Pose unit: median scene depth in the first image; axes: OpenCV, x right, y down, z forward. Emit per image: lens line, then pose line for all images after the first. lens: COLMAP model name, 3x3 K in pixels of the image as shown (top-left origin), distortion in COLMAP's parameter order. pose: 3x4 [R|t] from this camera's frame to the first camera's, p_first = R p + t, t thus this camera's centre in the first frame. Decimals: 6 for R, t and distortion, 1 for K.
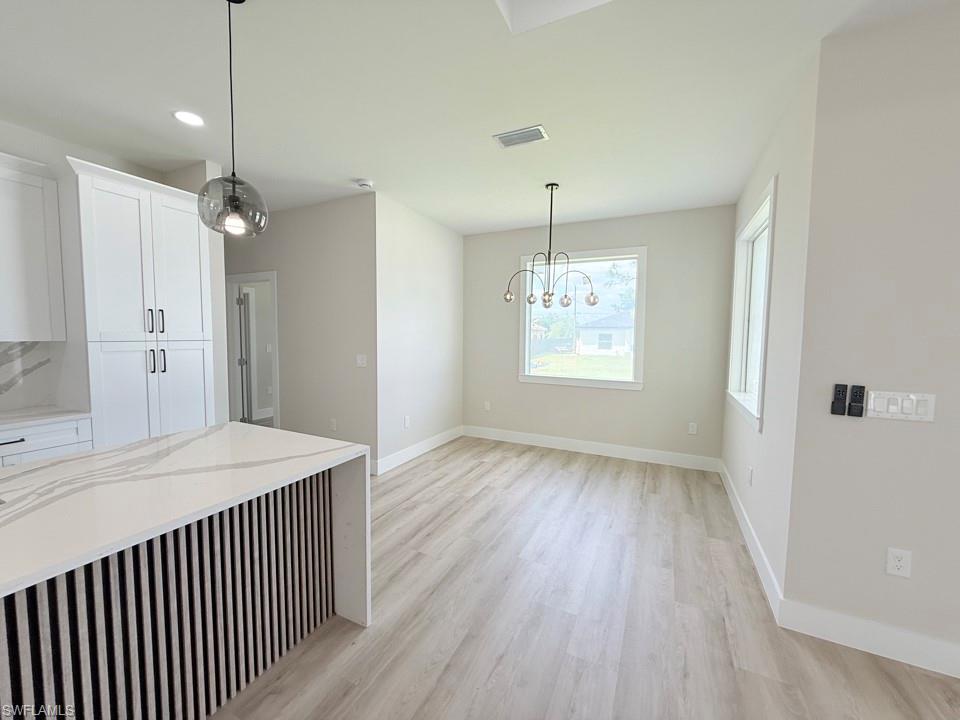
lens RADIAL K [[382.0, 0, 479.5], [0, 382.0, 359.0], [0, 0, 1]] dist [0.000215, 0.000221]
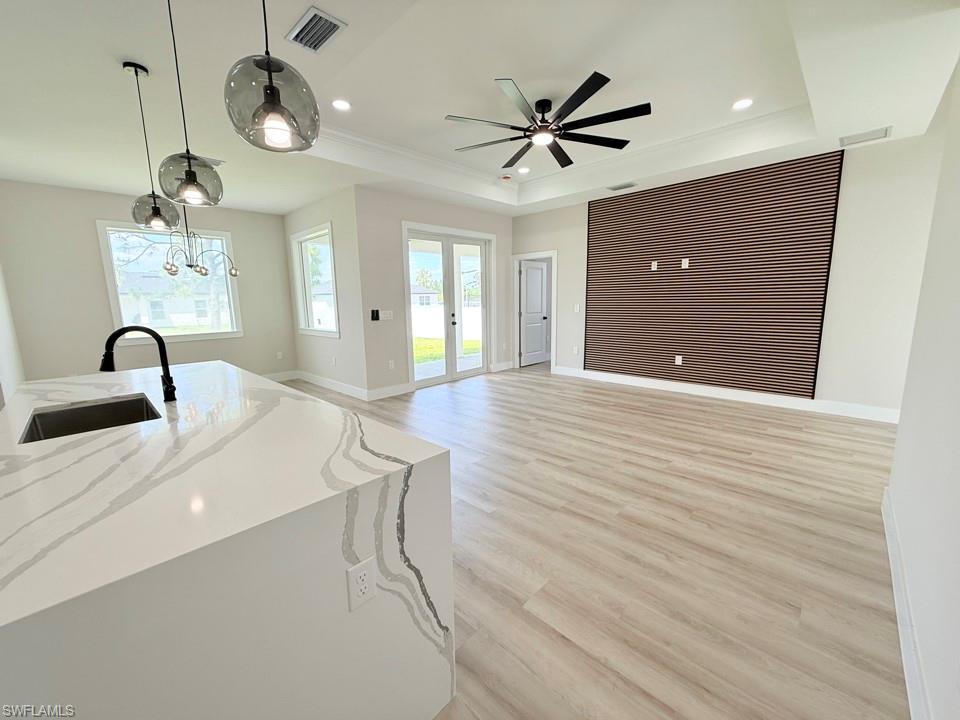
lens RADIAL K [[382.0, 0, 477.3], [0, 382.0, 357.9], [0, 0, 1]] dist [0.000215, 0.000221]
pose [[0.309618, -0.165117, 0.936415, -1.125947], [0.085448, 0.985655, 0.145546, 0.050588], [-0.947014, 0.034951, 0.319286, -0.472264]]
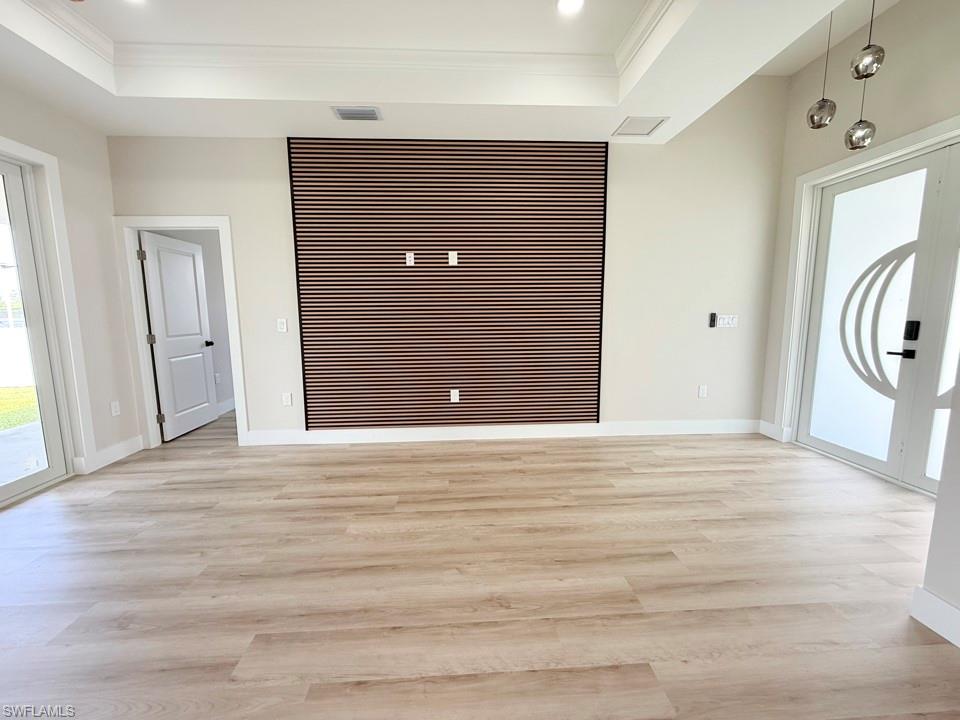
lens RADIAL K [[382.0, 0, 477.4], [0, 382.0, 358.1], [0, 0, 1]] dist [0.000215, 0.000221]
pose [[-0.488236, -0.117347, 0.864786, -0.111232], [0.061424, 0.983841, 0.168180, 0.077328], [-0.870547, 0.135230, -0.473139, -0.245244]]
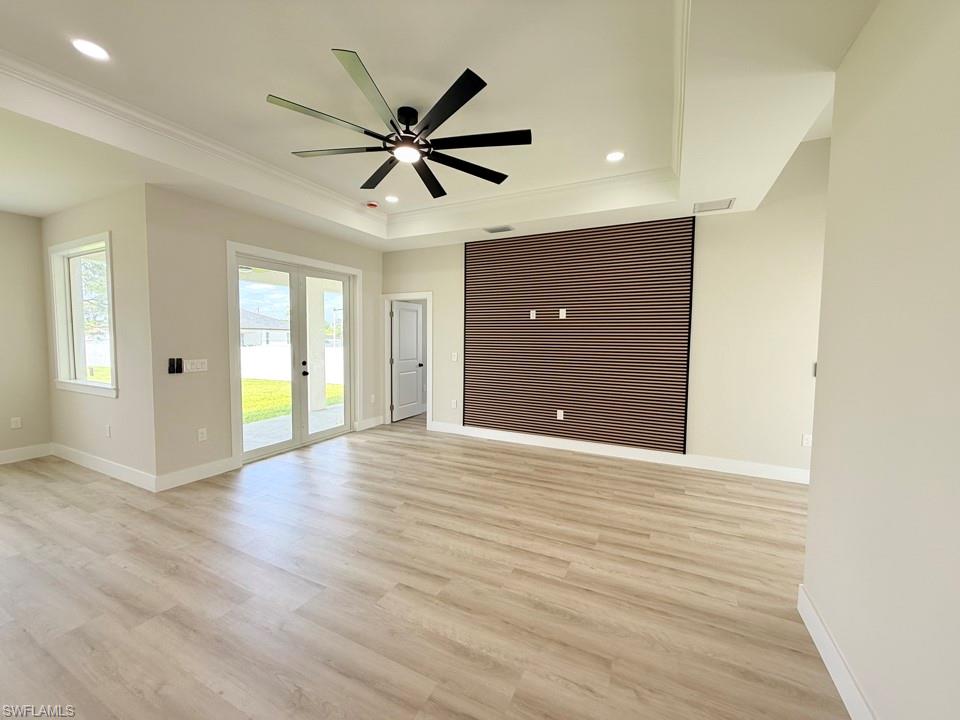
lens RADIAL K [[382.0, 0, 477.7], [0, 382.0, 357.9], [0, 0, 1]] dist [0.000215, 0.000221]
pose [[0.009257, -0.067945, 0.997646, -0.762612], [0.057376, 0.996081, 0.067306, 0.014234], [-0.998310, 0.056618, 0.013119, -0.467173]]
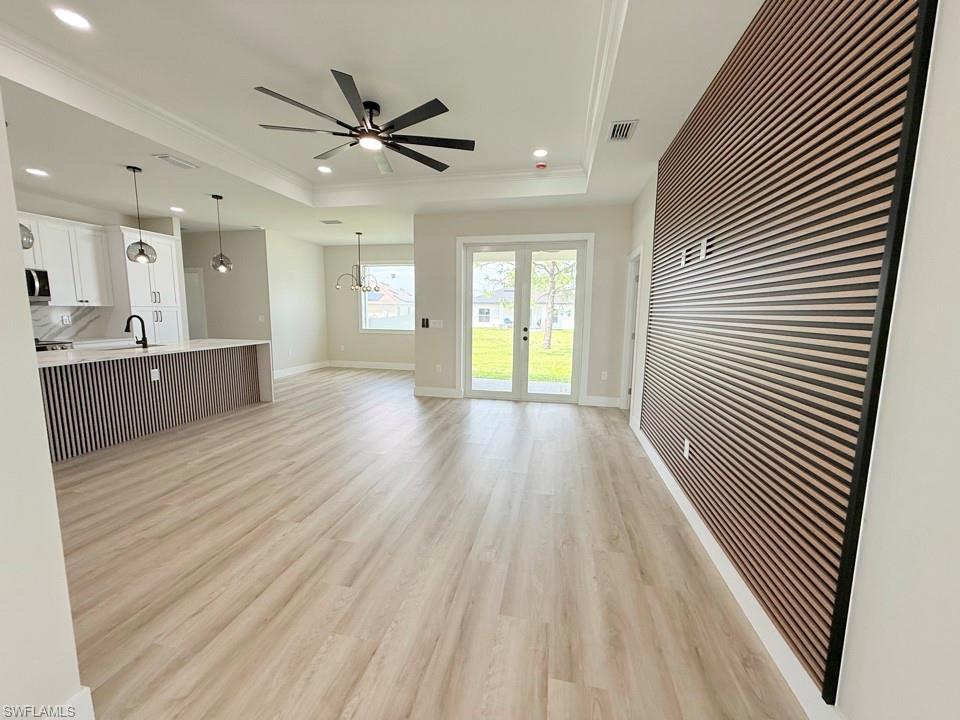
lens RADIAL K [[382.0, 0, 476.9], [0, 382.0, 357.1], [0, 0, 1]] dist [0.000215, 0.000221]
pose [[0.970710, -0.029970, 0.238378, 0.417495], [0.016137, 0.998082, 0.059770, 0.150918], [-0.239712, -0.054172, 0.969332, -1.700325]]
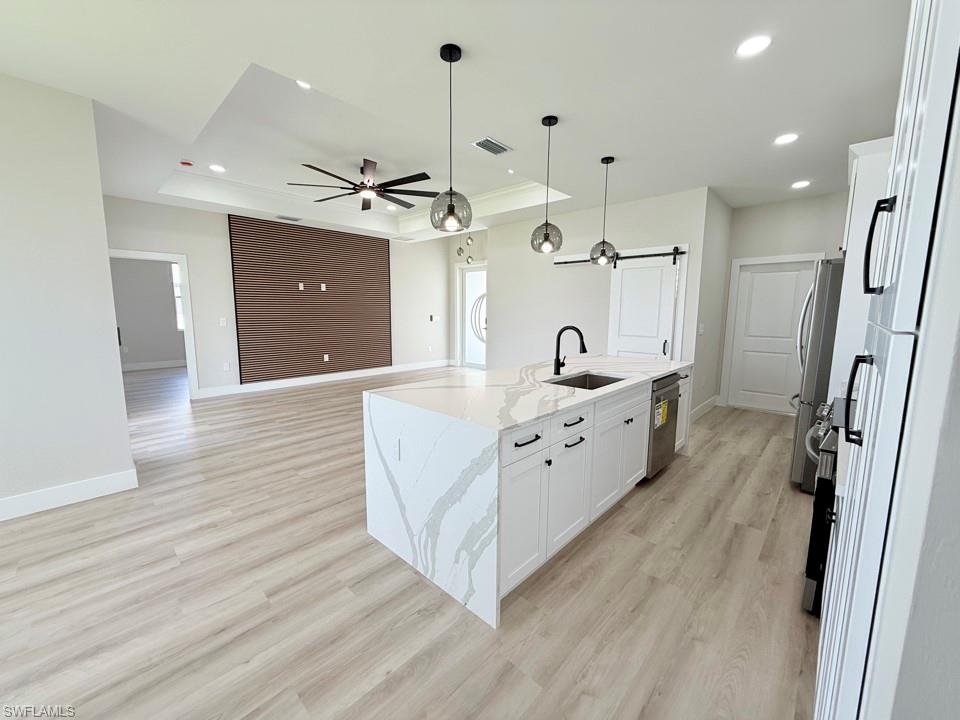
lens RADIAL K [[382.0, 0, 477.8], [0, 382.0, 357.3], [0, 0, 1]] dist [0.000215, 0.000221]
pose [[-0.953270, -0.054602, 0.297145, -0.736725], [0.003480, 0.981483, 0.191519, -0.082626], [-0.302100, 0.183604, -0.935428, 1.487088]]
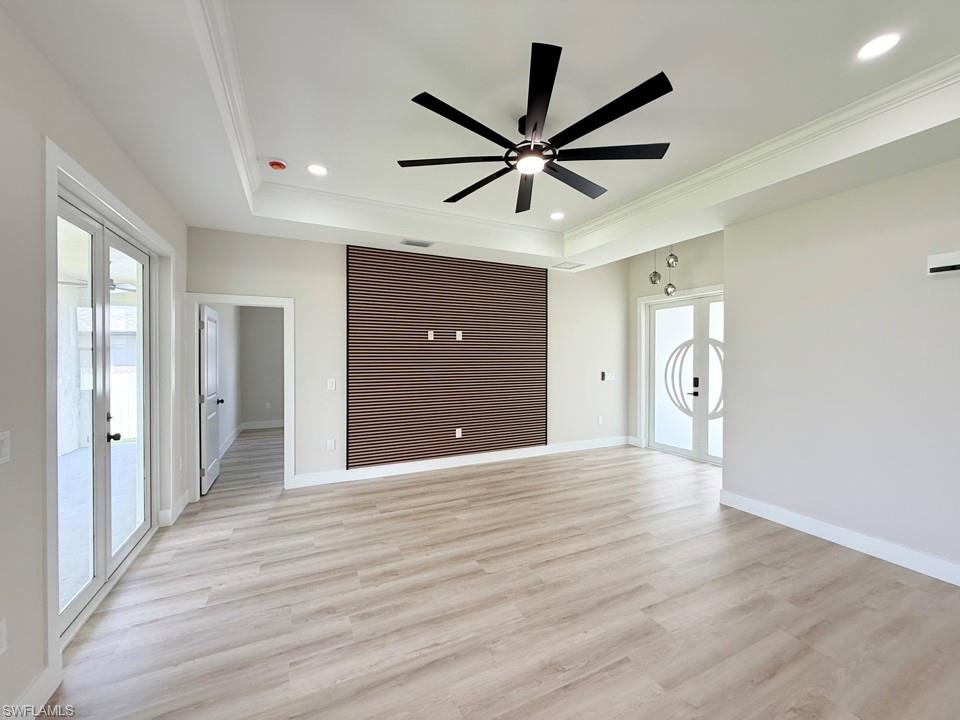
lens RADIAL K [[382.0, 0, 477.6], [0, 382.0, 358.2], [0, 0, 1]] dist [0.000215, 0.000221]
pose [[-0.784282, -0.016106, 0.620195, -0.144829], [0.031471, 0.997343, 0.065698, -0.066240], [-0.619606, 0.071044, -0.781692, 0.660742]]
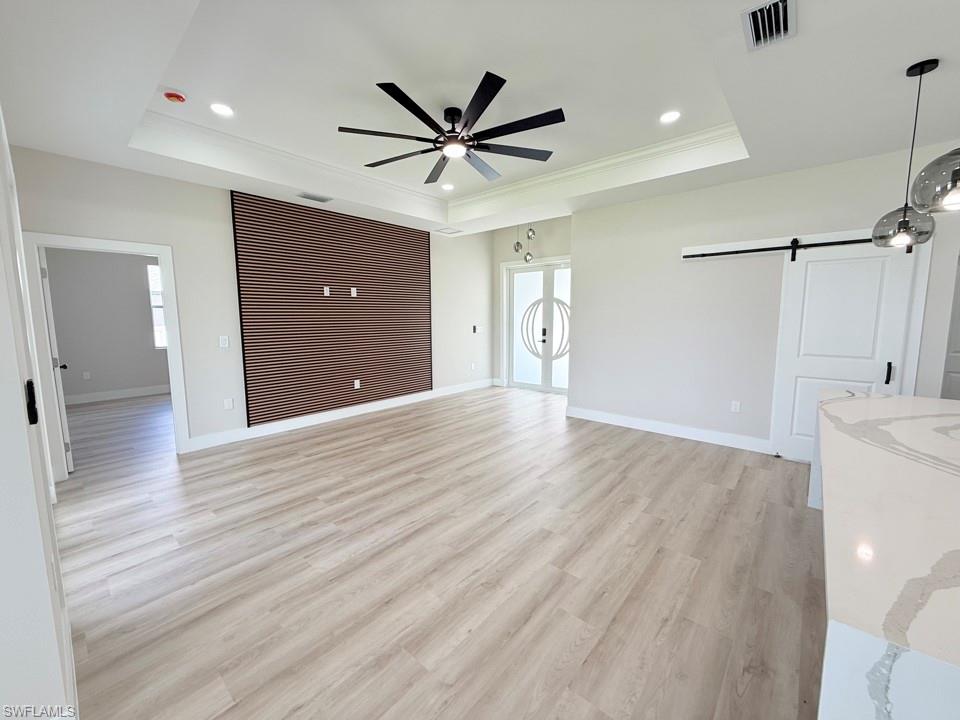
lens RADIAL K [[382.0, 0, 477.1], [0, 382.0, 357.8], [0, 0, 1]] dist [0.000215, 0.000221]
pose [[-0.964963, -0.035938, 0.259913, -0.030464], [0.011317, 0.983954, 0.178063, -0.066217], [-0.262142, 0.174765, -0.949073, 1.024866]]
